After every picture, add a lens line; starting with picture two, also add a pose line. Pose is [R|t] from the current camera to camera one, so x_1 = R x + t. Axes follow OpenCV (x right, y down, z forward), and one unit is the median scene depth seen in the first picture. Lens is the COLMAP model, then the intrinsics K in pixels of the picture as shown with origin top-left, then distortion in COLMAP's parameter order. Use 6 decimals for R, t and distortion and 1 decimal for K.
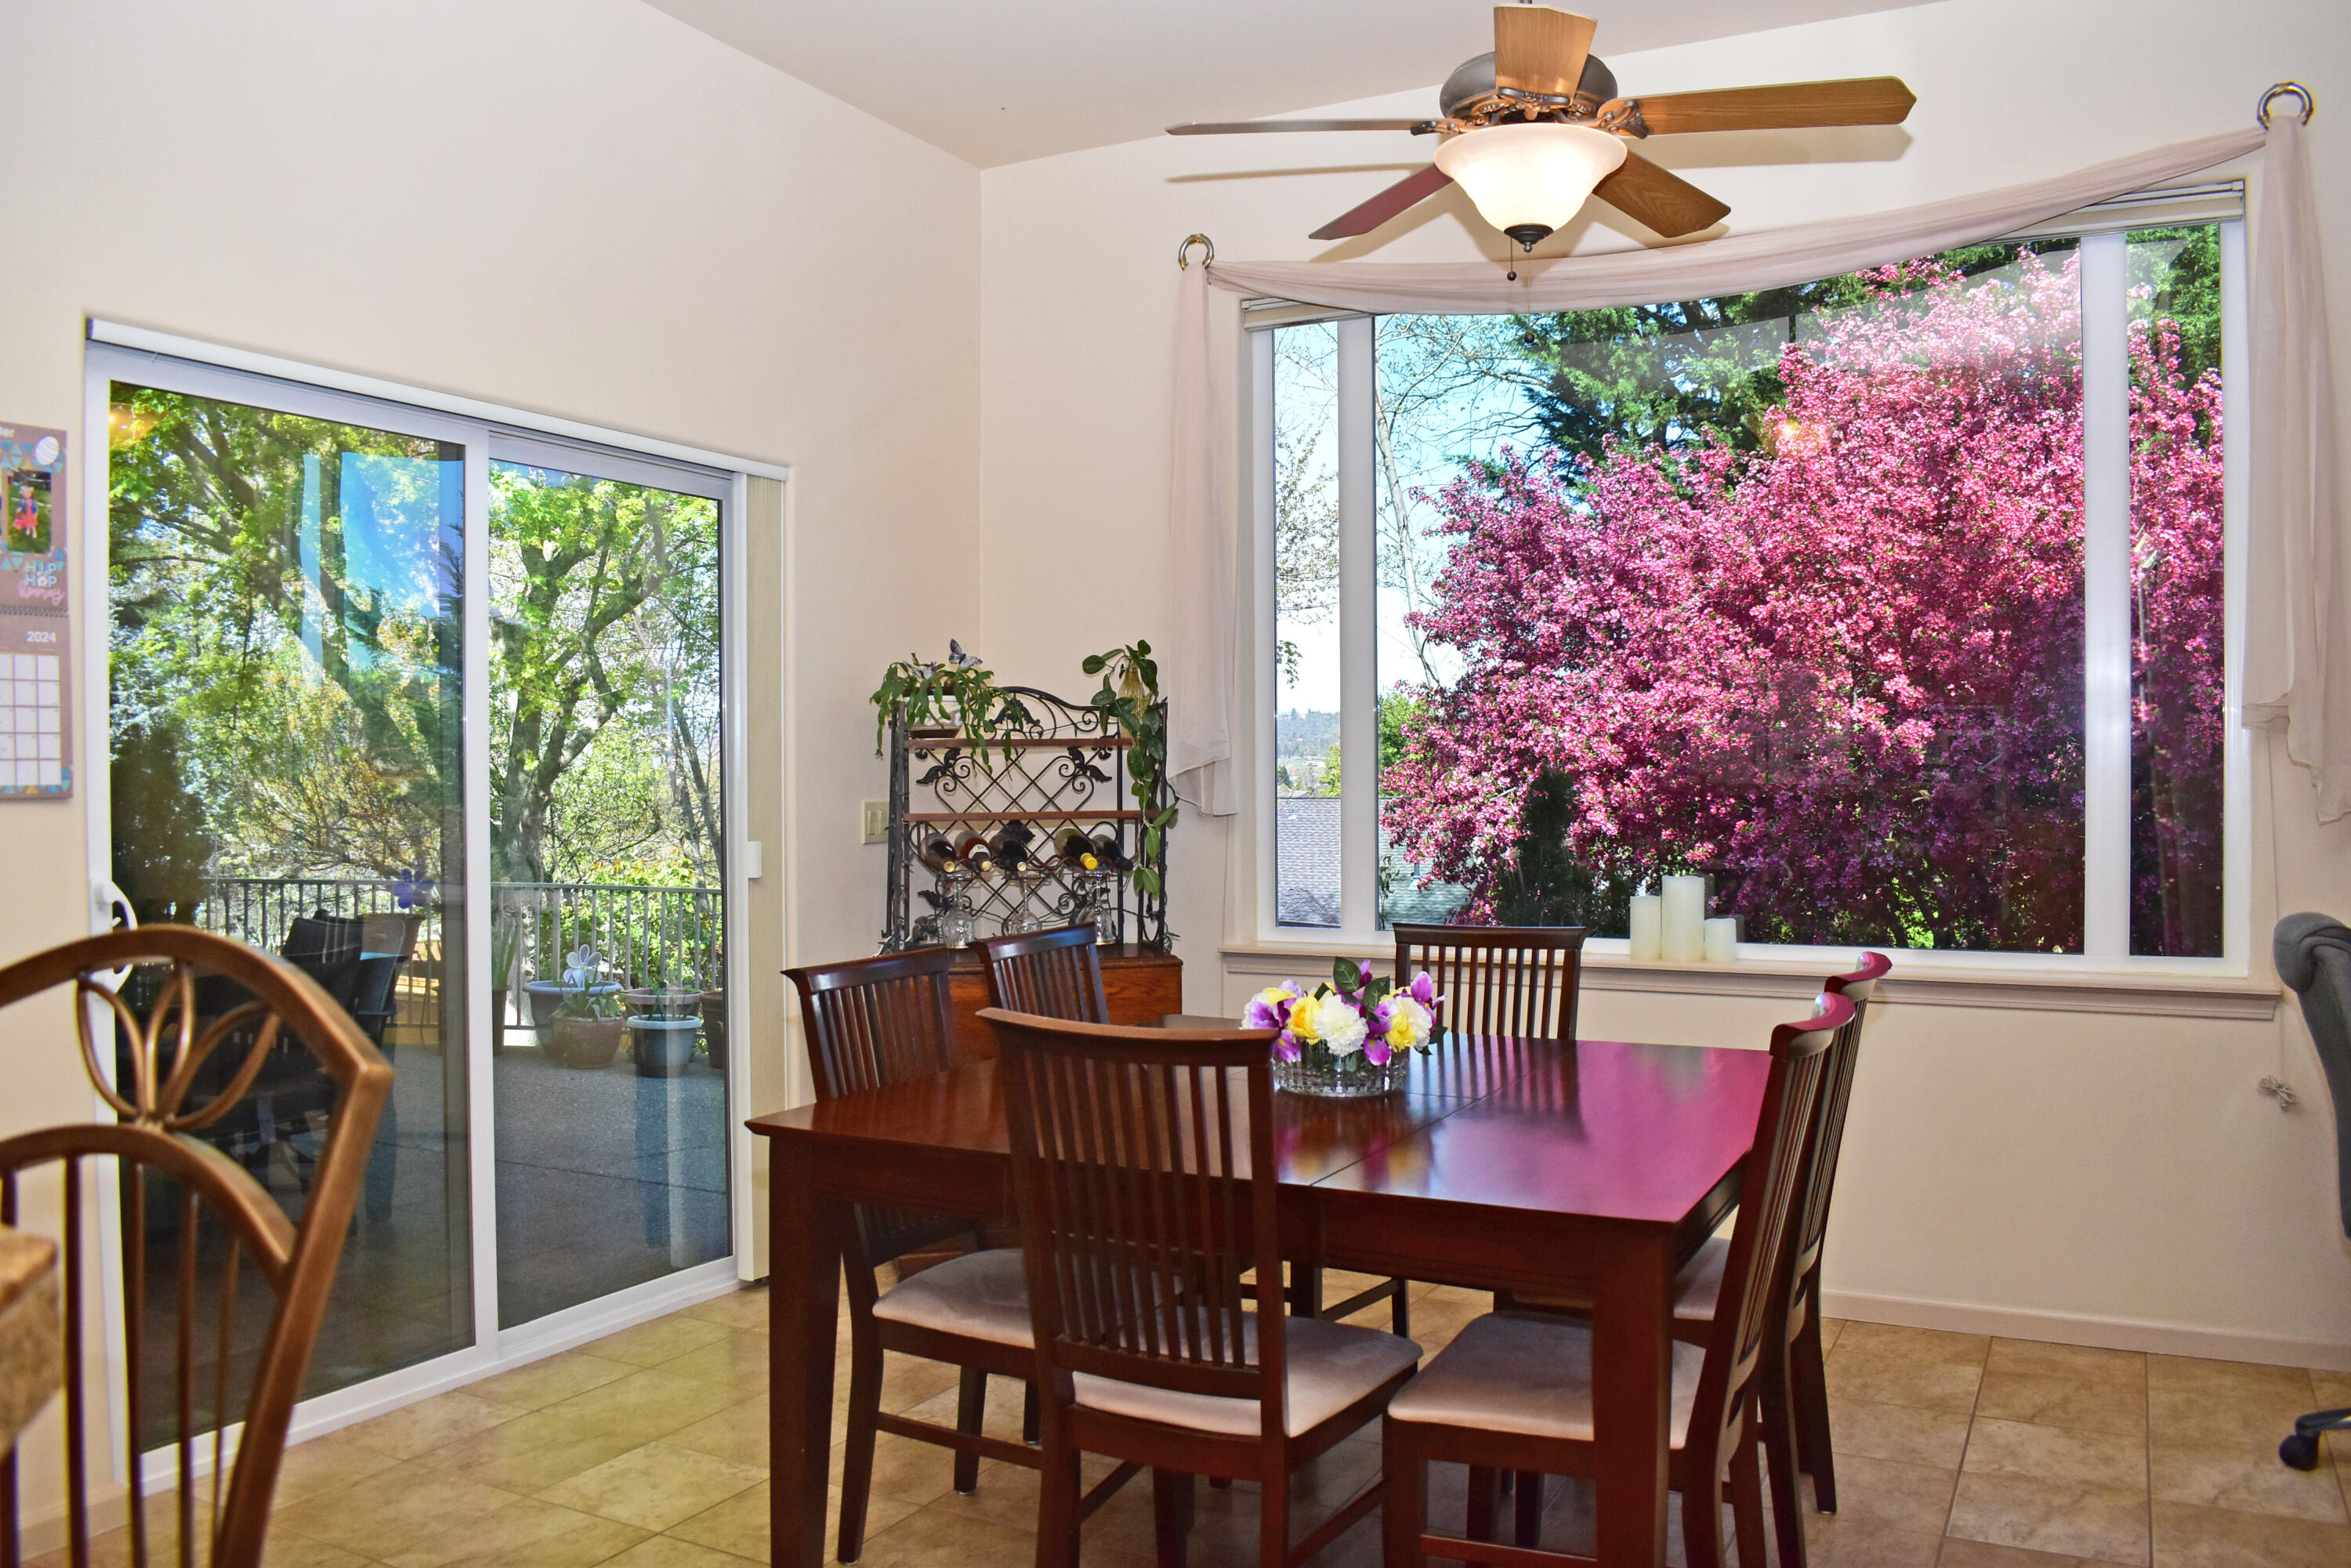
lens RADIAL K [[1826.4, 0, 1174.9], [0, 1826.4, 798.8], [0, 0, 1]] dist [-0.094946, 0.010338]
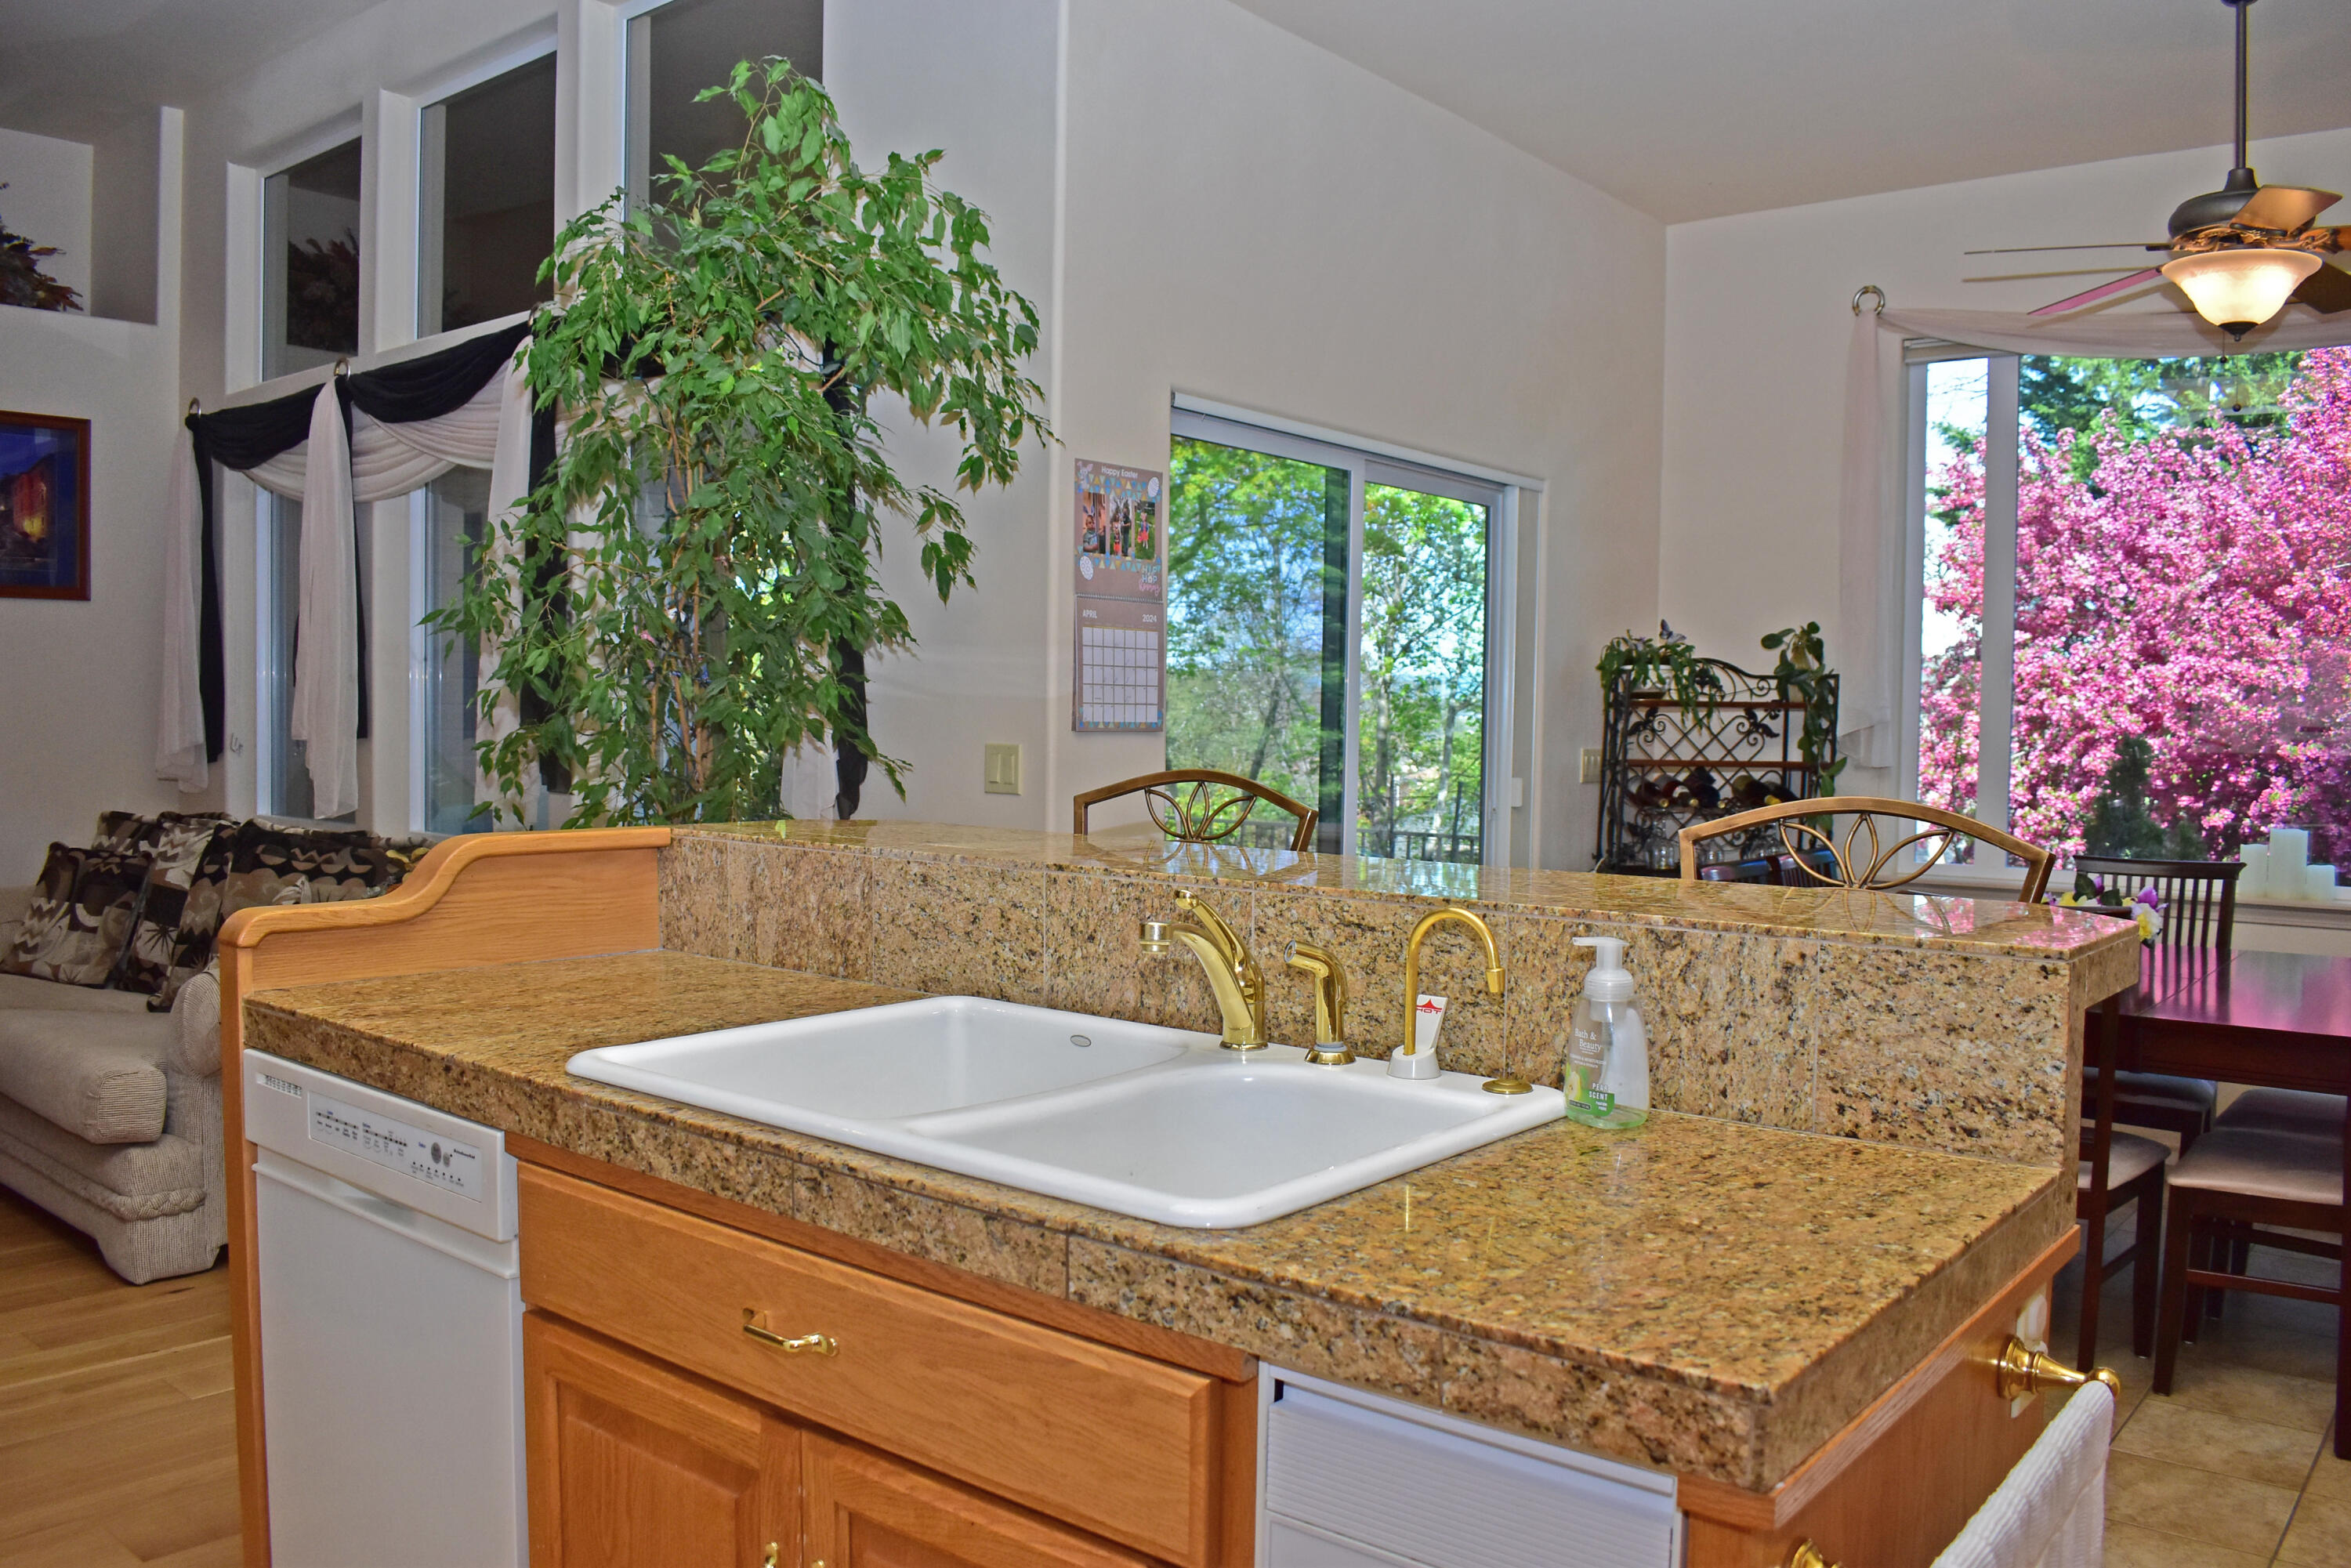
lens RADIAL K [[1826.4, 0, 1174.9], [0, 1826.4, 798.8], [0, 0, 1]] dist [-0.094946, 0.010338]
pose [[0.978840, 0.029494, -0.202492, -0.184416], [-0.024189, 0.999298, 0.028623, 0.006620], [0.203194, -0.023120, 0.978865, -0.260075]]
